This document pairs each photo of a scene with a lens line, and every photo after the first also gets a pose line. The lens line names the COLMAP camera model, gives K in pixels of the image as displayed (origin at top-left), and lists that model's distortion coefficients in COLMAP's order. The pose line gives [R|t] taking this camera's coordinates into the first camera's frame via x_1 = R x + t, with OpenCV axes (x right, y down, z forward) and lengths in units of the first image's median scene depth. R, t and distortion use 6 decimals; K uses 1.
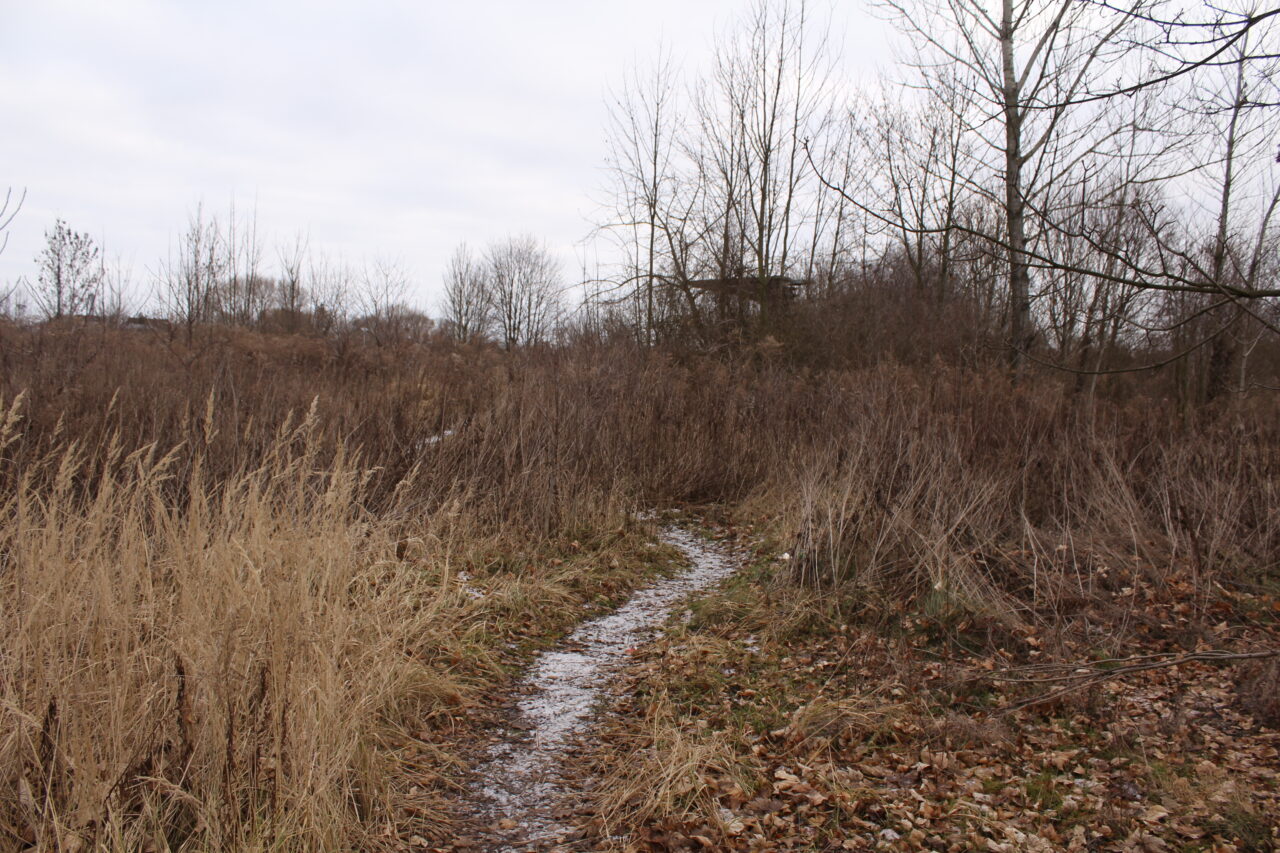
lens RADIAL K [[1066.2, 0, 642.8], [0, 1066.2, 425.1], [0, 0, 1]] dist [-0.168338, 0.149079]
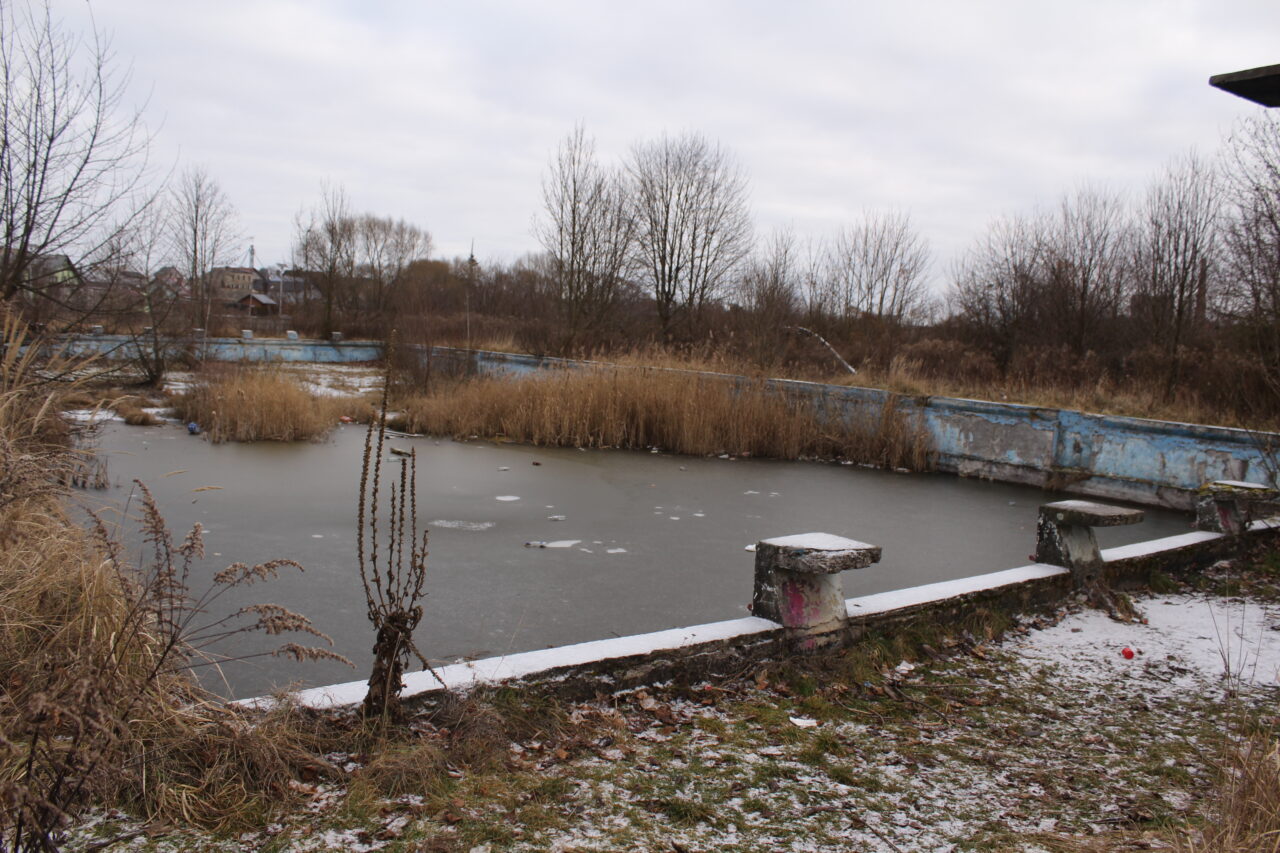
lens RADIAL K [[1066.2, 0, 637.5], [0, 1066.2, 425.1], [0, 0, 1]] dist [-0.168338, 0.149079]
pose [[0.986997, 0.027370, -0.158389, -0.033807], [-0.020727, 0.998841, 0.043440, -0.027722], [0.159395, -0.039592, 0.986421, 0.341903]]
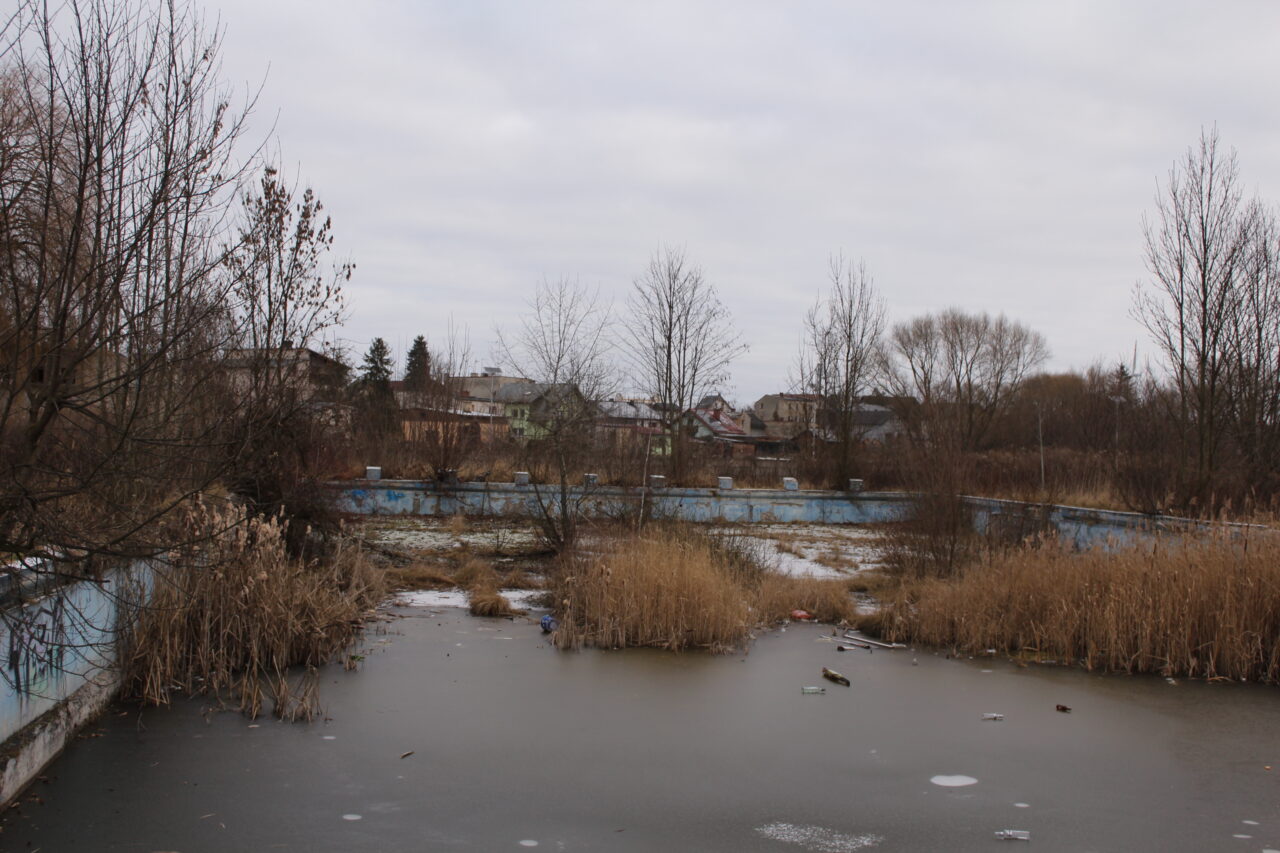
lens RADIAL K [[1490.7, 0, 648.0], [0, 1490.7, 426.2], [0, 0, 1]] dist [-0.053407, 0.000000]
pose [[0.804336, -0.021117, -0.593799, -0.022987], [-0.025014, 0.997279, -0.069347, -0.029601], [0.593648, 0.070632, 0.801619, 0.400841]]
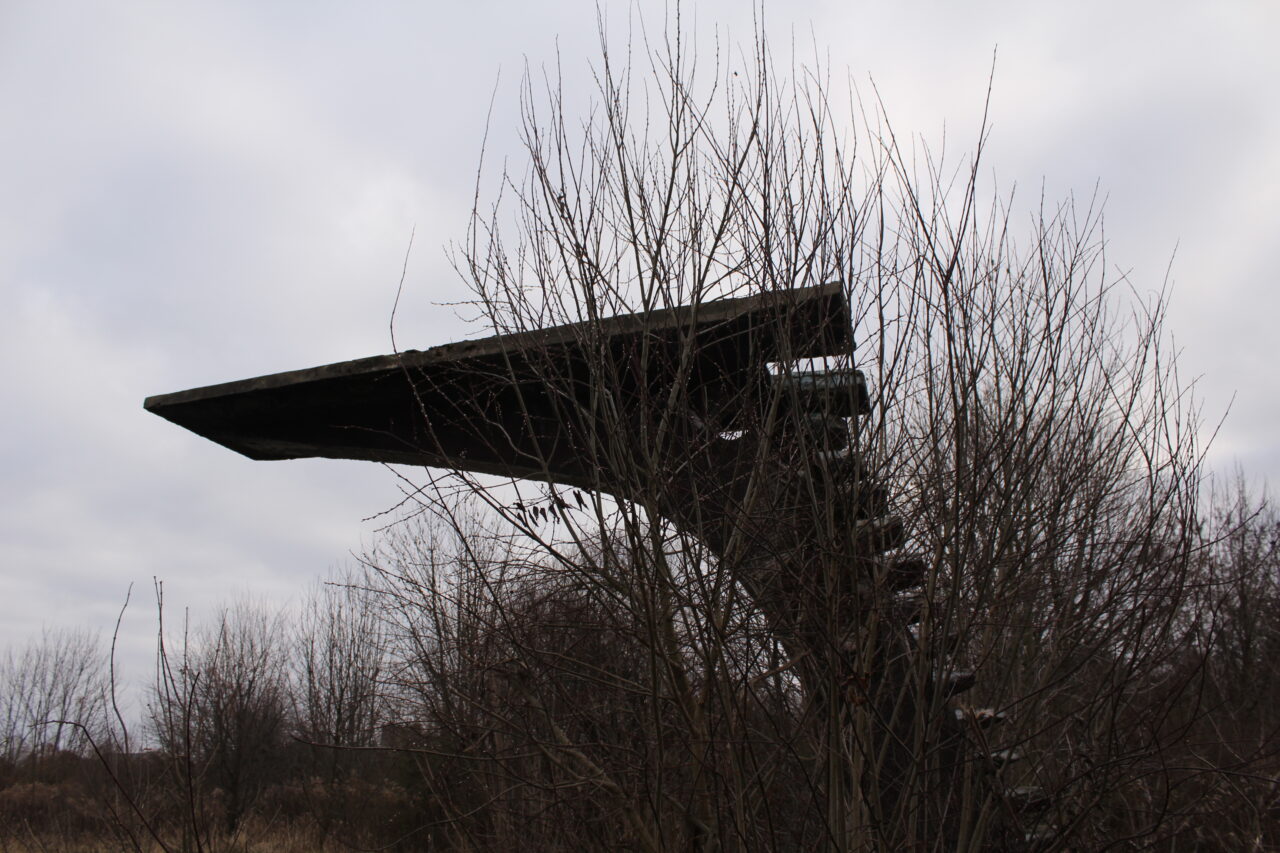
lens RADIAL K [[1066.2, 0, 644.8], [0, 1066.2, 424.7], [0, 0, 1]] dist [-0.168338, 0.149079]
pose [[0.872533, 0.111592, 0.475639, 0.009457], [0.066660, 0.937266, -0.342181, -0.029473], [-0.483986, 0.330271, 0.810357, 0.381610]]
